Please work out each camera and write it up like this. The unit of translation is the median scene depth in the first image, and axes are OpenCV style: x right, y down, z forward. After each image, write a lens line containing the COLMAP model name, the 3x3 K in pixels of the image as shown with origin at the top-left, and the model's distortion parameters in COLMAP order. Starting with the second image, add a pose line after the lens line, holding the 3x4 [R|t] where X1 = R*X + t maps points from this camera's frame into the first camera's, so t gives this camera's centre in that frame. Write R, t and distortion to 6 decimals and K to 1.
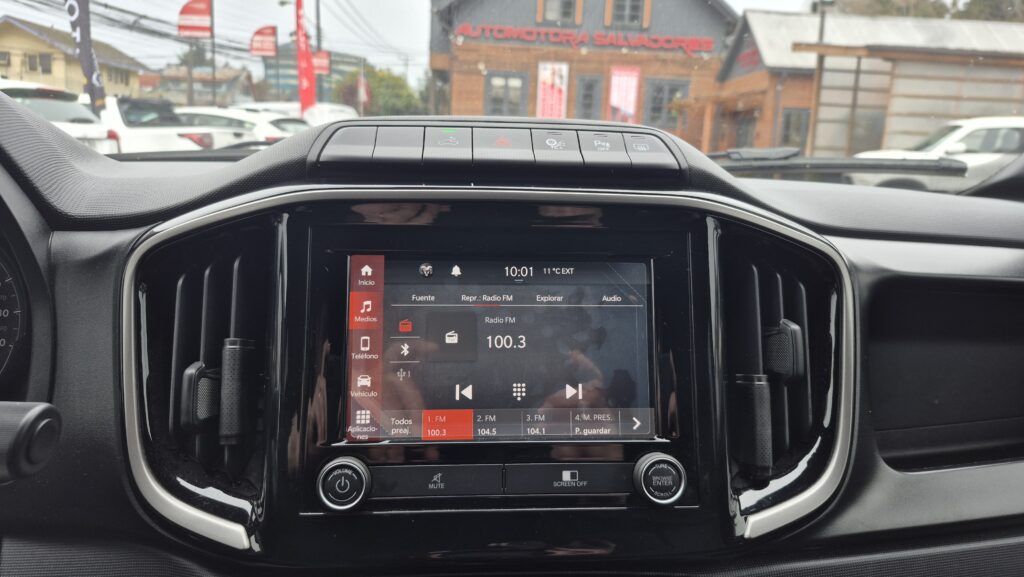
lens RADIAL K [[715.1, 0, 513.1], [0, 715.1, 285.1], [0, 0, 1]] dist [0.076965, -0.082568]
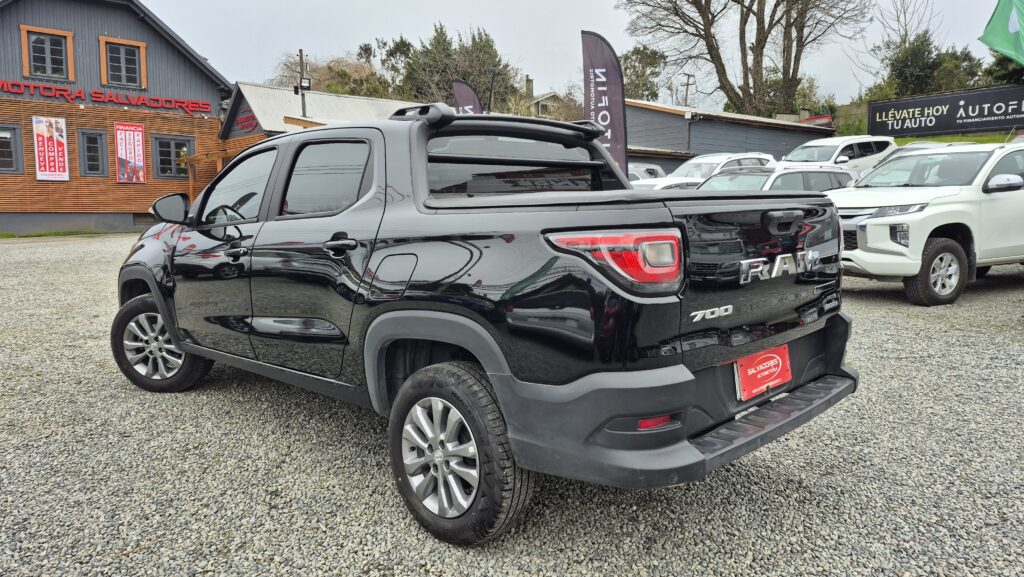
lens RADIAL K [[715.1, 0, 519.5], [0, 715.1, 296.3], [0, 0, 1]] dist [0.076965, -0.082568]
pose [[0.776882, -0.117894, 0.618511, -0.171637], [0.144628, 0.989462, 0.006940, 0.053927], [-0.612811, 0.084062, 0.785746, -0.342142]]
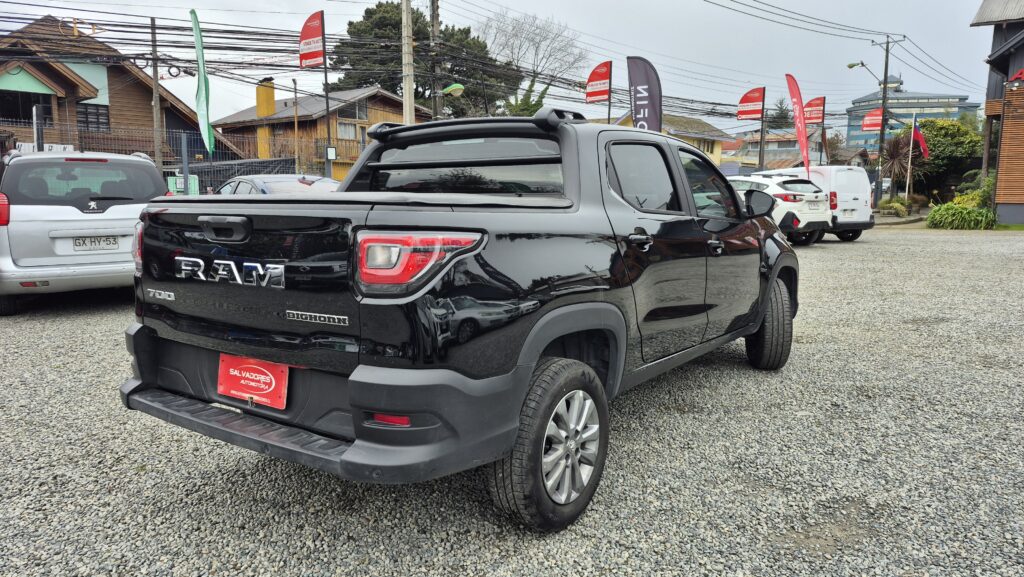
lens RADIAL K [[715.1, 0, 497.2], [0, 715.1, 299.3], [0, 0, 1]] dist [0.076965, -0.082568]
pose [[0.715126, 0.065004, -0.695966, 0.243069], [-0.102306, 0.994678, -0.012218, 0.060422], [0.691468, 0.079938, 0.717971, -0.316368]]
